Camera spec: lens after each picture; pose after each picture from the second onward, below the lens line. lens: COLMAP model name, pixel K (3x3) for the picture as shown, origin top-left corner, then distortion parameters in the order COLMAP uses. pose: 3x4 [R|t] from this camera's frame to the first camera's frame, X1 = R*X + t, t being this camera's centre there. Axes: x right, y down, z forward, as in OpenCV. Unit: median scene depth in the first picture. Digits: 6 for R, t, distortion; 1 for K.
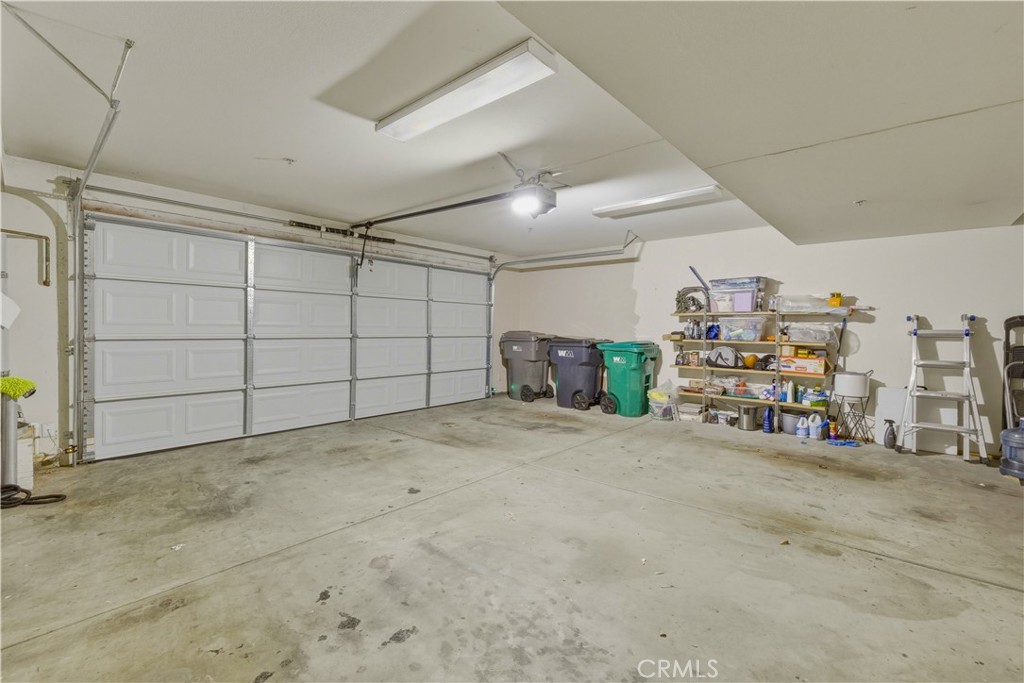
lens RADIAL K [[430.0, 0, 513.8], [0, 430.0, 333.5], [0, 0, 1]] dist [0.005768, 0.000089]
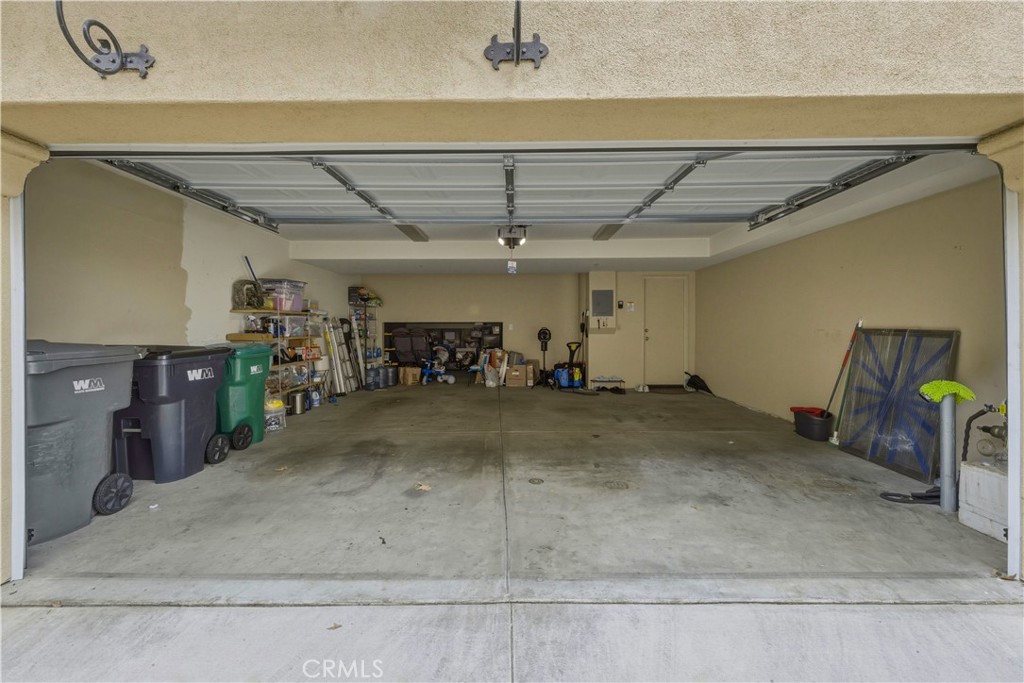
lens RADIAL K [[430.0, 0, 513.8], [0, 430.0, 333.5], [0, 0, 1]] dist [0.005768, 0.000089]
pose [[-0.656298, -0.022892, 0.754155, -0.688547], [0.007737, 0.999283, 0.037066, -0.028590], [-0.754462, 0.030161, -0.655650, 1.295935]]
